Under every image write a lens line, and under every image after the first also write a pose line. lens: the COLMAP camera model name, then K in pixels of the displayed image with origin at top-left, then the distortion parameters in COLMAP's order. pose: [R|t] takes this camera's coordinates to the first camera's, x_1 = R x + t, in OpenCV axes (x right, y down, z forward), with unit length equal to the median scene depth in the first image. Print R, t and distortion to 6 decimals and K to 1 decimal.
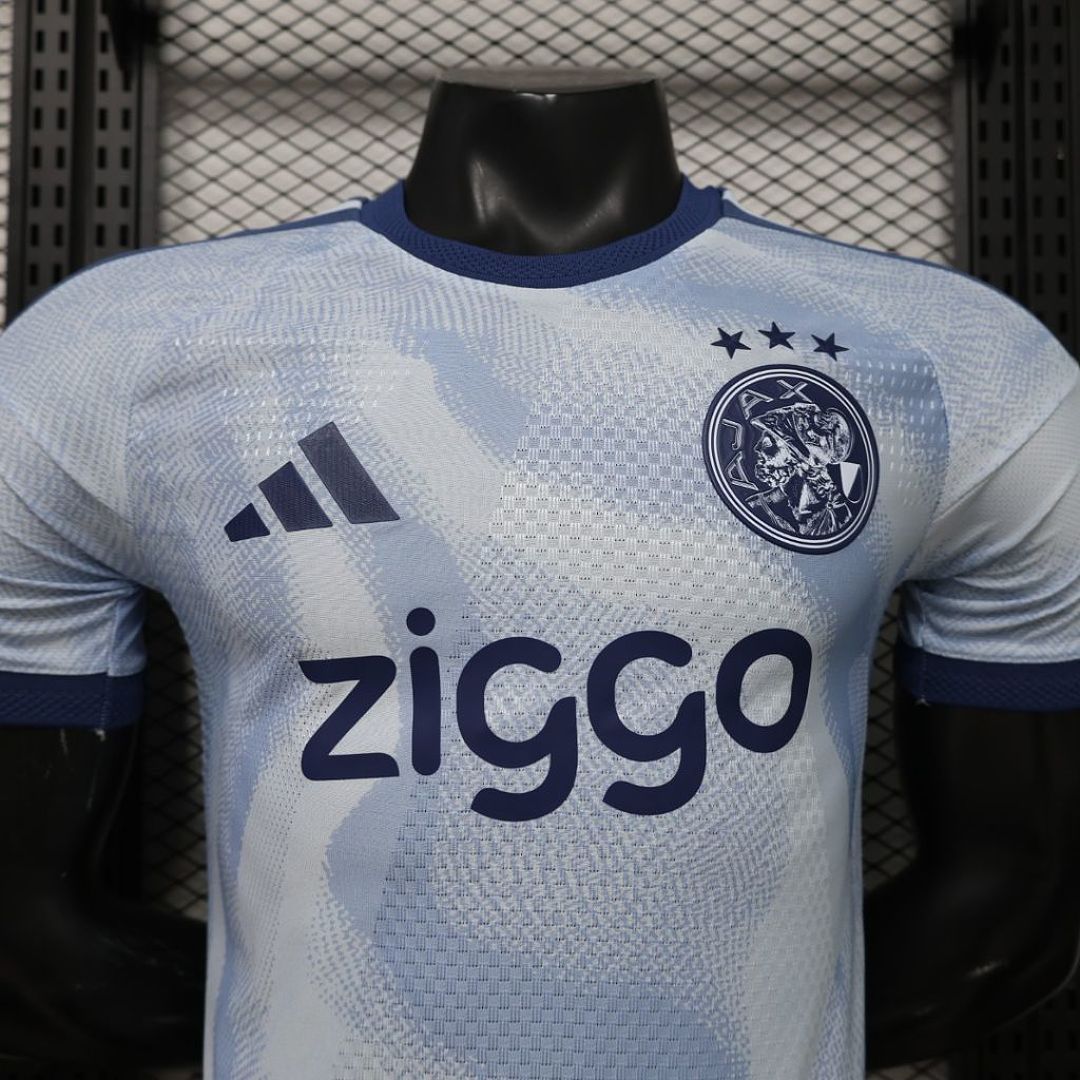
lens RADIAL K [[1134.1, 0, 540.0], [0, 1134.1, 540.0], [0, 0, 1]] dist [-0.008691, -0.001220]
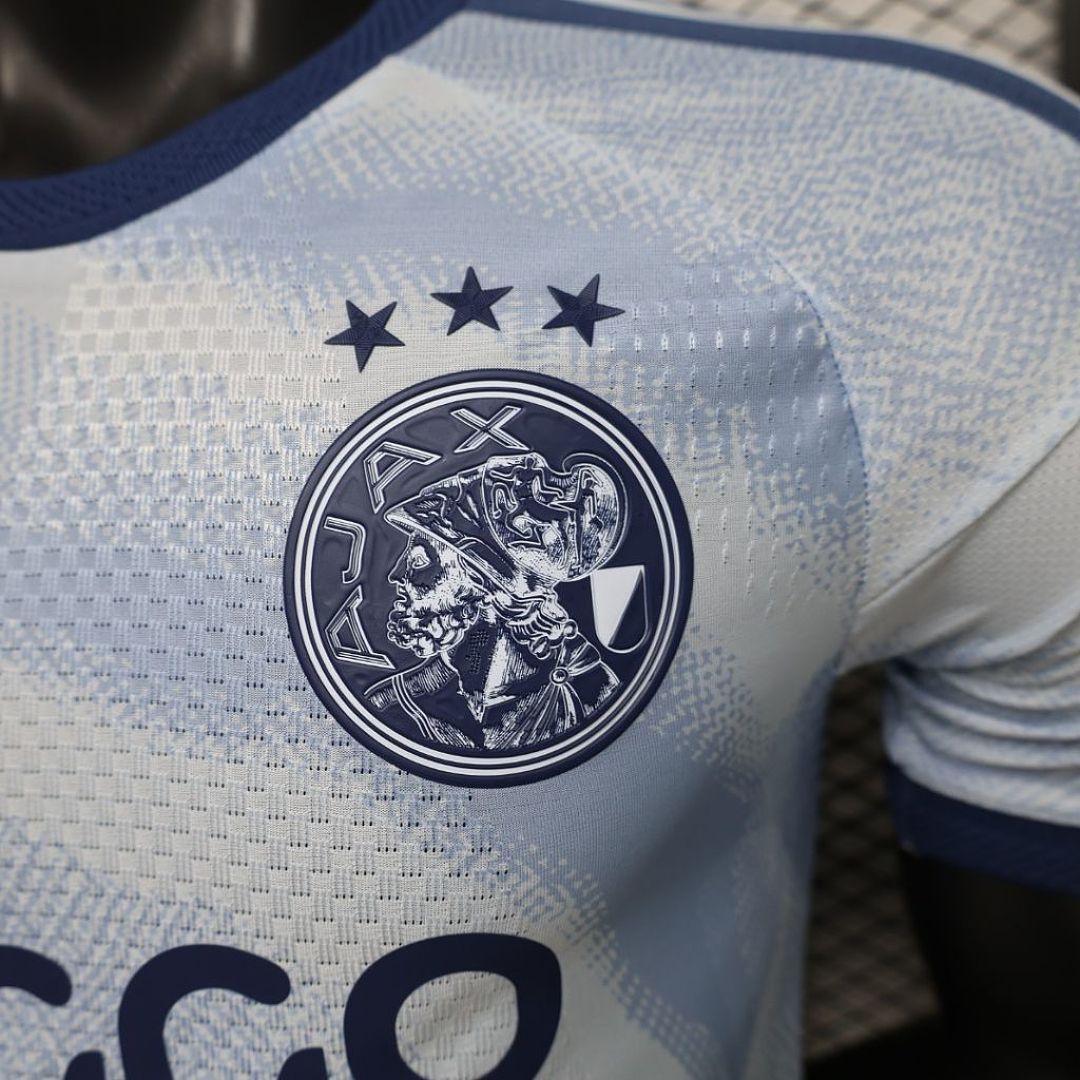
lens RADIAL K [[1134.1, 0, 540.0], [0, 1134.1, 540.0], [0, 0, 1]] dist [-0.008691, -0.001220]
pose [[0.971843, -0.052417, -0.229724, 0.358291], [0.106525, 0.967360, 0.229928, -0.197398], [0.210174, -0.247926, 0.945706, 0.544330]]
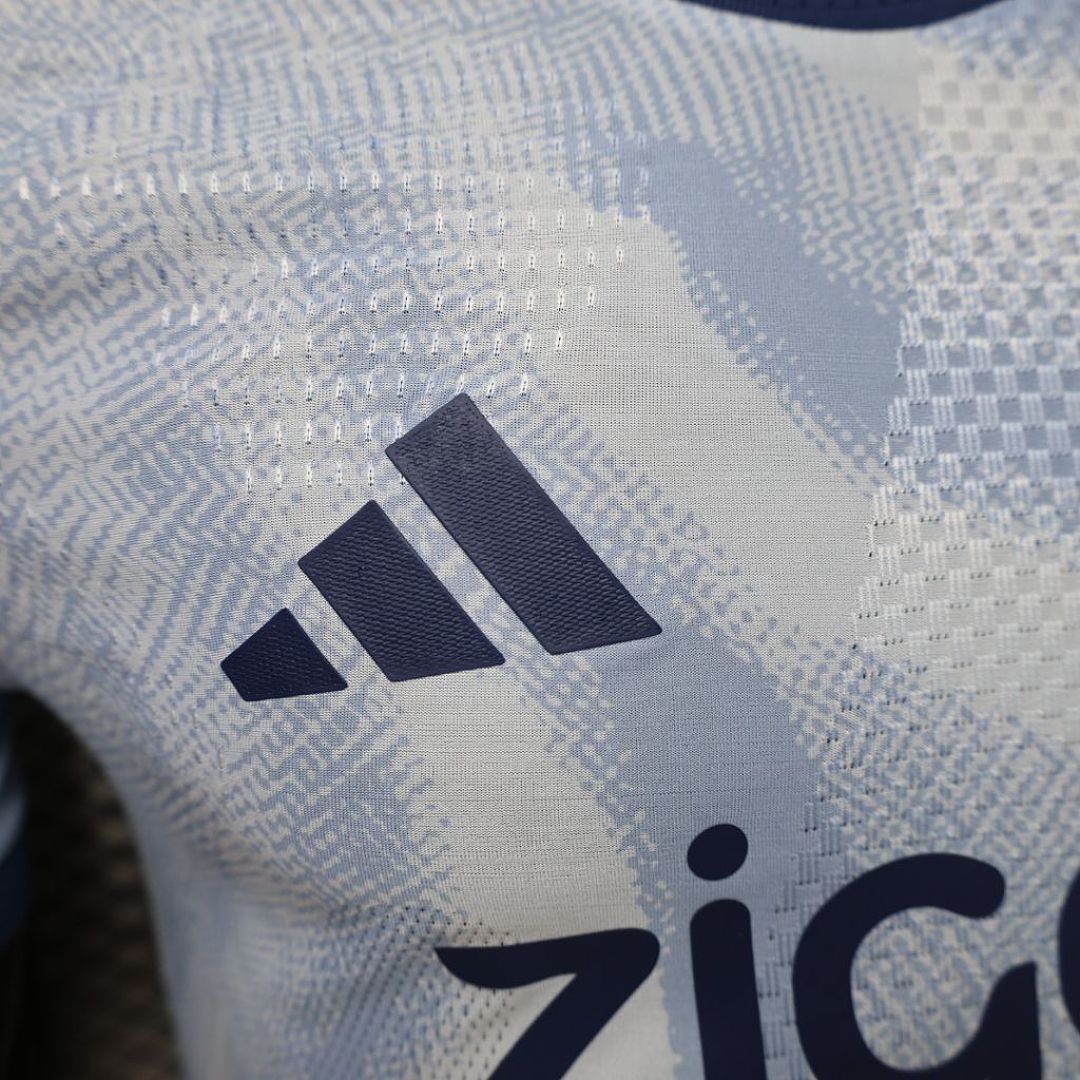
lens RADIAL K [[1134.1, 0, 540.0], [0, 1134.1, 540.0], [0, 0, 1]] dist [-0.008691, -0.001220]
pose [[0.985194, -0.079721, 0.151782, -0.217858], [0.042896, 0.971774, 0.231979, -0.143615], [-0.165992, -0.222034, 0.960806, 0.578137]]
